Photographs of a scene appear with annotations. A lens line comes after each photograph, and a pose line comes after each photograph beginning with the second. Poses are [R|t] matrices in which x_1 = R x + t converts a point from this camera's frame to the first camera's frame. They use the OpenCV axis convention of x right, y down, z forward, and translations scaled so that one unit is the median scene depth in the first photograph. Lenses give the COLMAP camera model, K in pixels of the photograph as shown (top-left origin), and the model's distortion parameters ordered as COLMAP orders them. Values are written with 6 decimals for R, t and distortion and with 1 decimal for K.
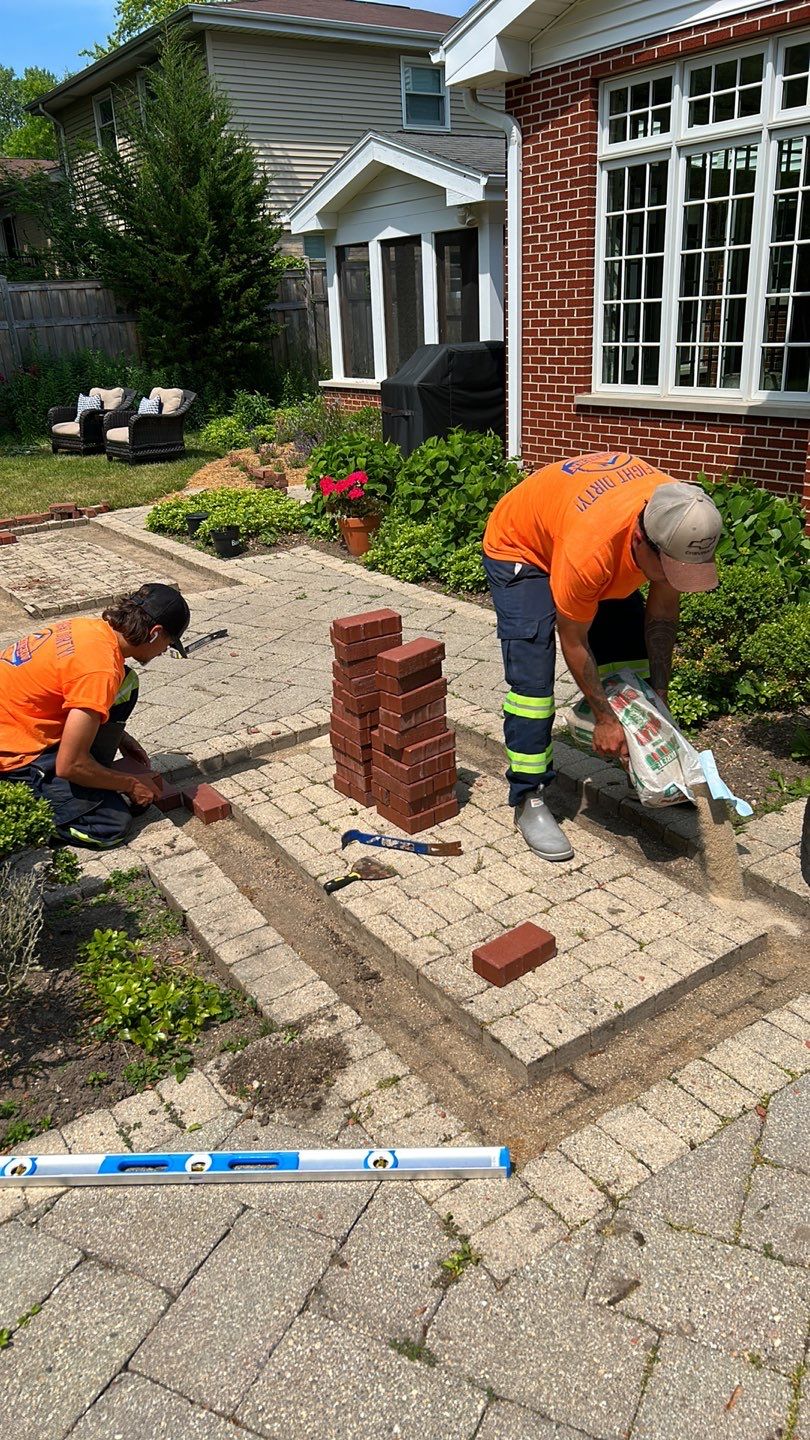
lens RADIAL K [[1040.2, 0, 390.7], [0, 1040.2, 719.3], [0, 0, 1]] dist [0.046108, -0.042999]
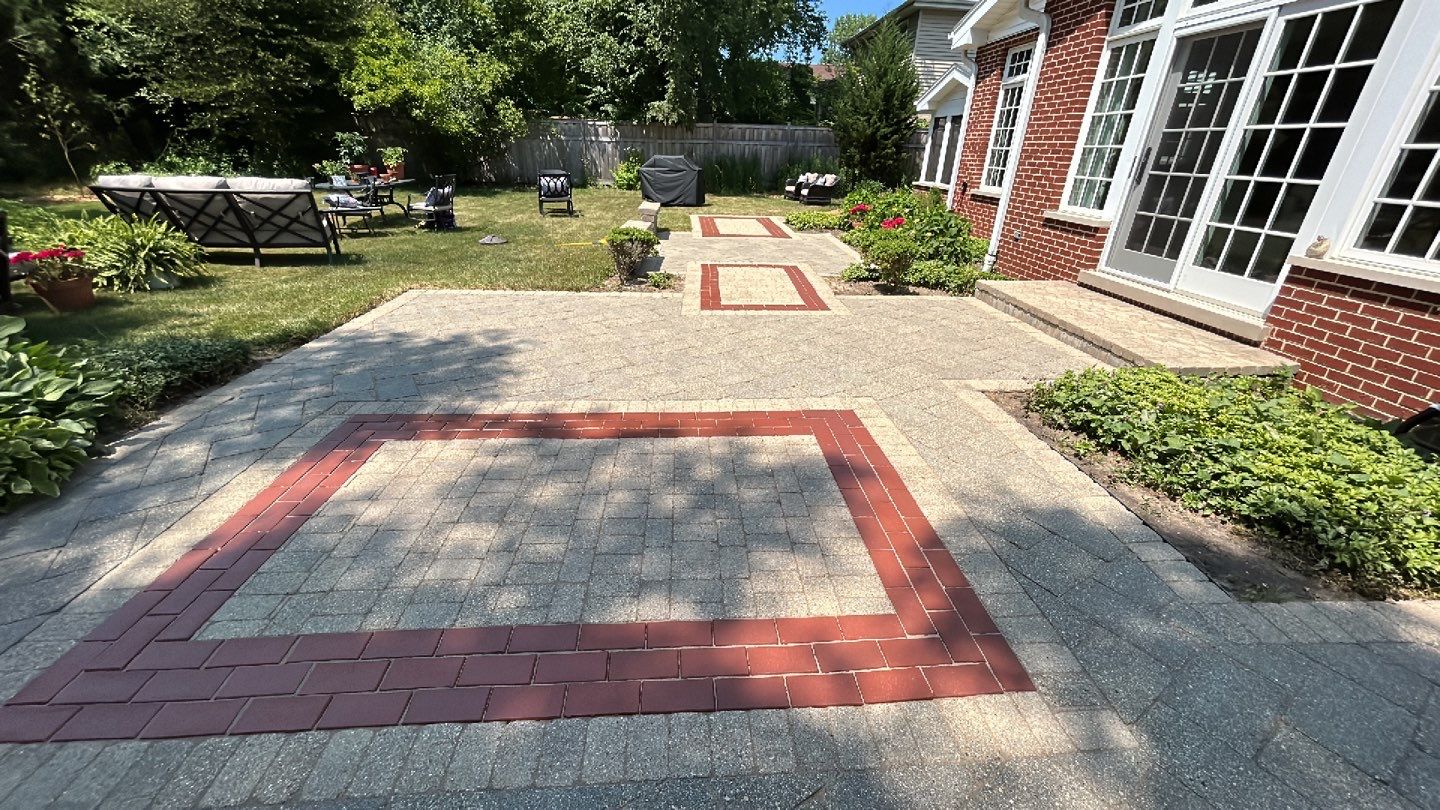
lens RADIAL K [[557.2, 0, 716.9], [0, 557.2, 403.9], [0, 0, 1]] dist [0.000068, -0.000386]
pose [[0.857560, 0.281183, -0.430728, 0.392946], [-0.255625, 0.959609, 0.117503, 0.147093], [0.446370, 0.009339, 0.894800, -0.347801]]
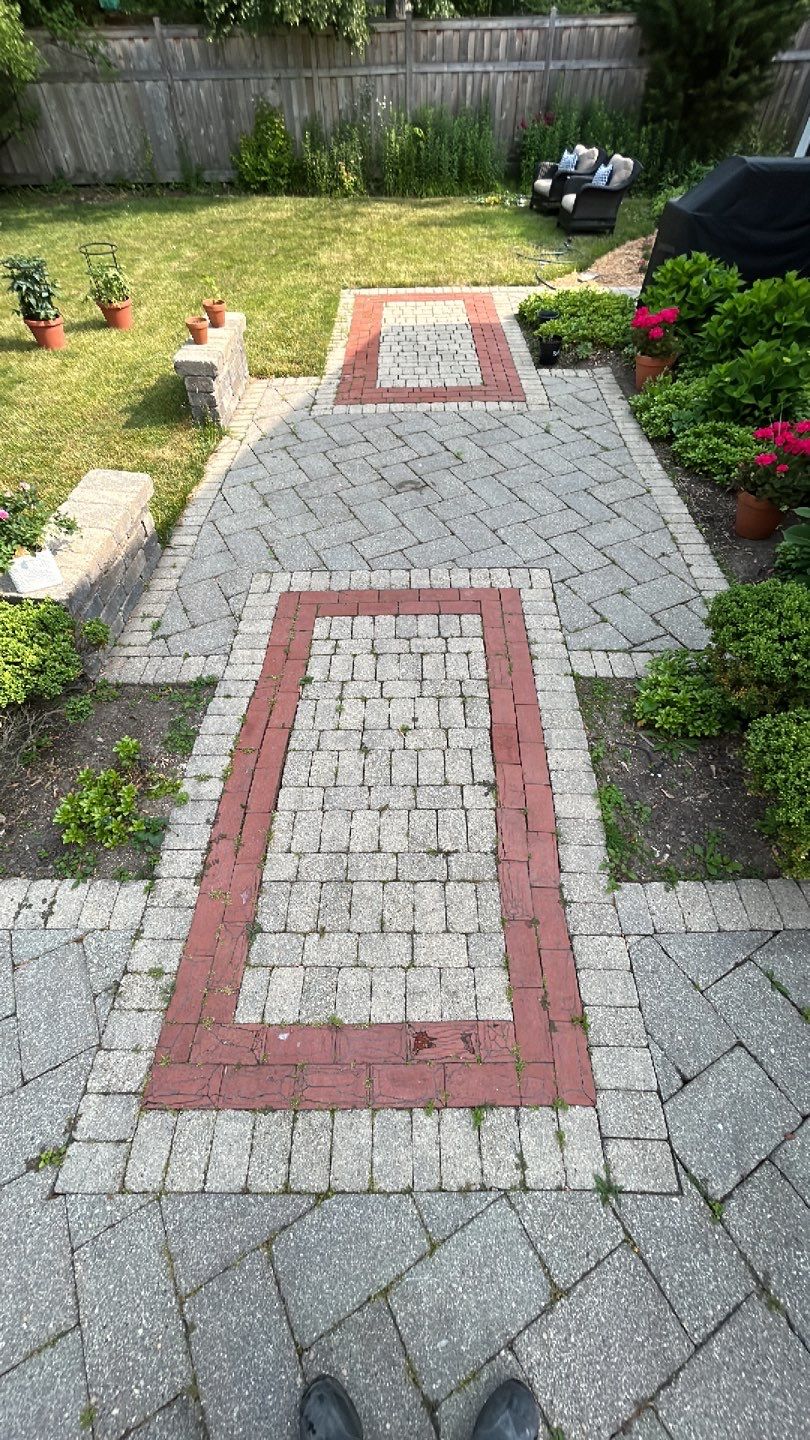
lens RADIAL K [[557.2, 0, 401.5], [0, 557.2, 712.7], [0, 0, 1]] dist [0.000068, -0.000386]
pose [[0.829191, 0.455530, -0.323935, 0.114171], [-0.234172, 0.809318, 0.538672, -0.136514], [0.507548, -0.370805, 0.777752, 0.223154]]
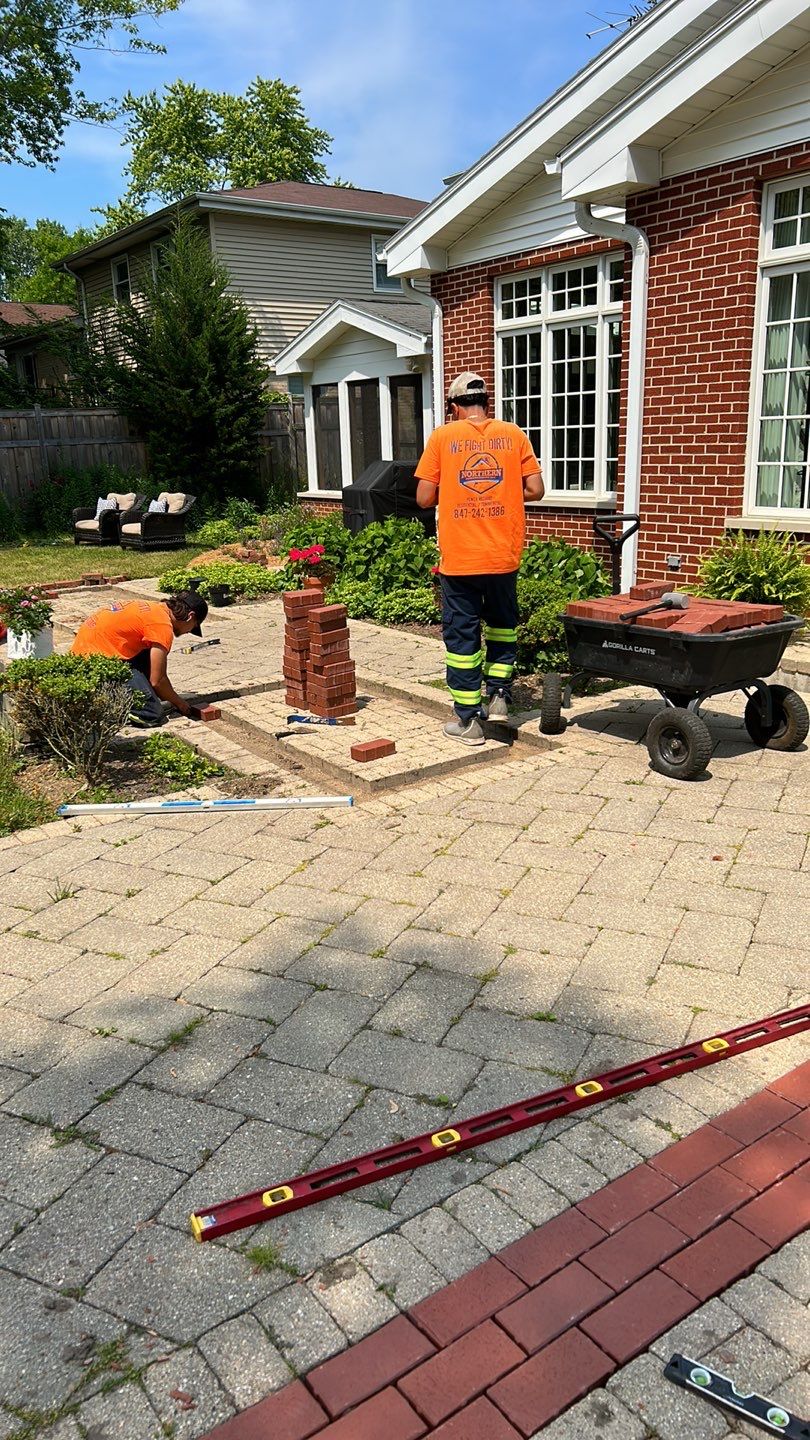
lens RADIAL K [[1033.2, 0, 398.8], [0, 1033.2, 733.2], [0, 0, 1]] dist [0.038945, -0.053103]
pose [[0.999662, 0.009642, 0.024160, 0.043540], [-0.007187, 0.994993, -0.099690, 0.138587], [-0.025000, 0.099483, 0.994725, -0.316958]]
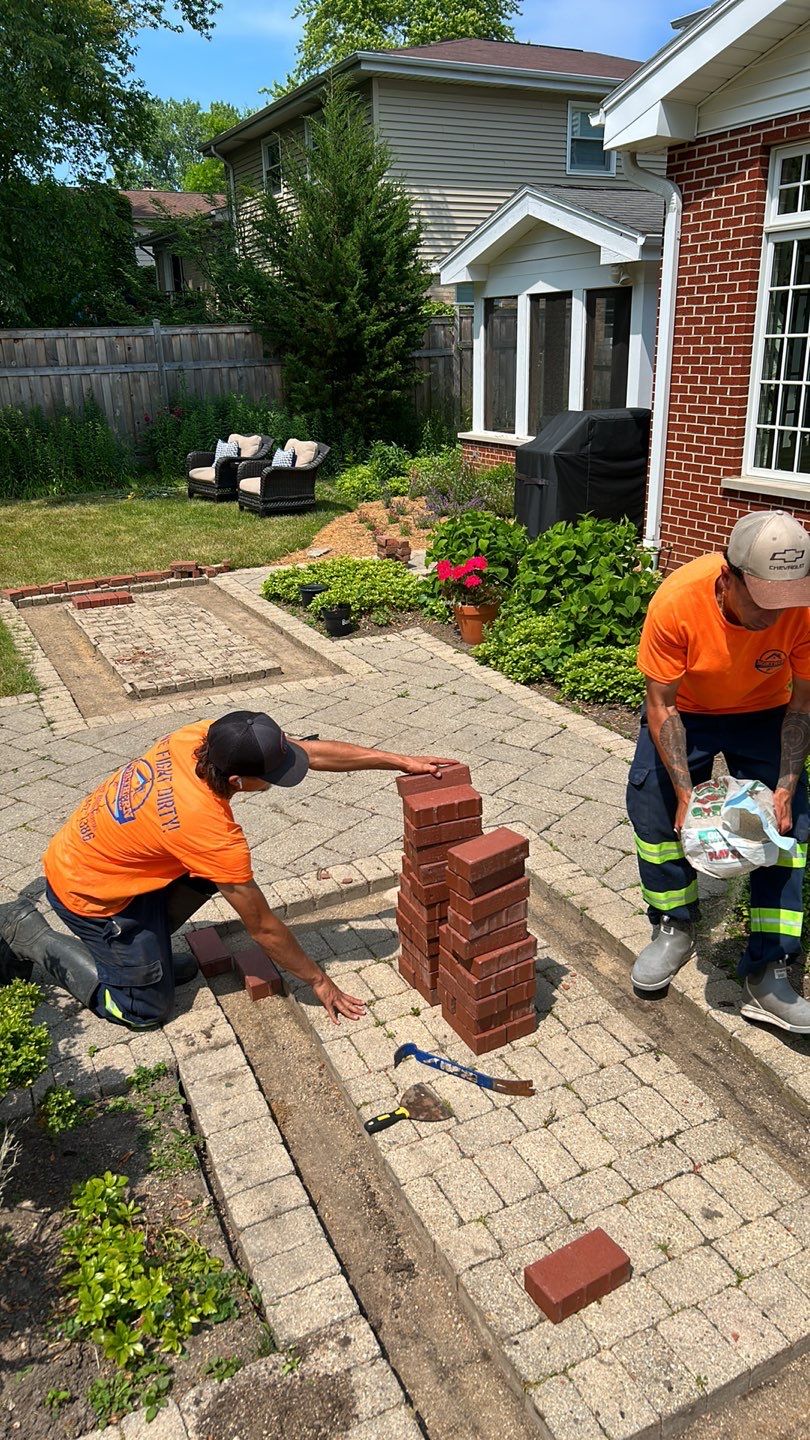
lens RADIAL K [[1036.3, 0, 391.7], [0, 1036.3, 716.1], [0, 0, 1]] dist [0.067100, -0.080272]
pose [[0.989953, 0.069927, -0.122899, 0.016611], [-0.072898, 0.997142, -0.019838, -0.066376], [0.121160, 0.028598, 0.992221, 0.057755]]
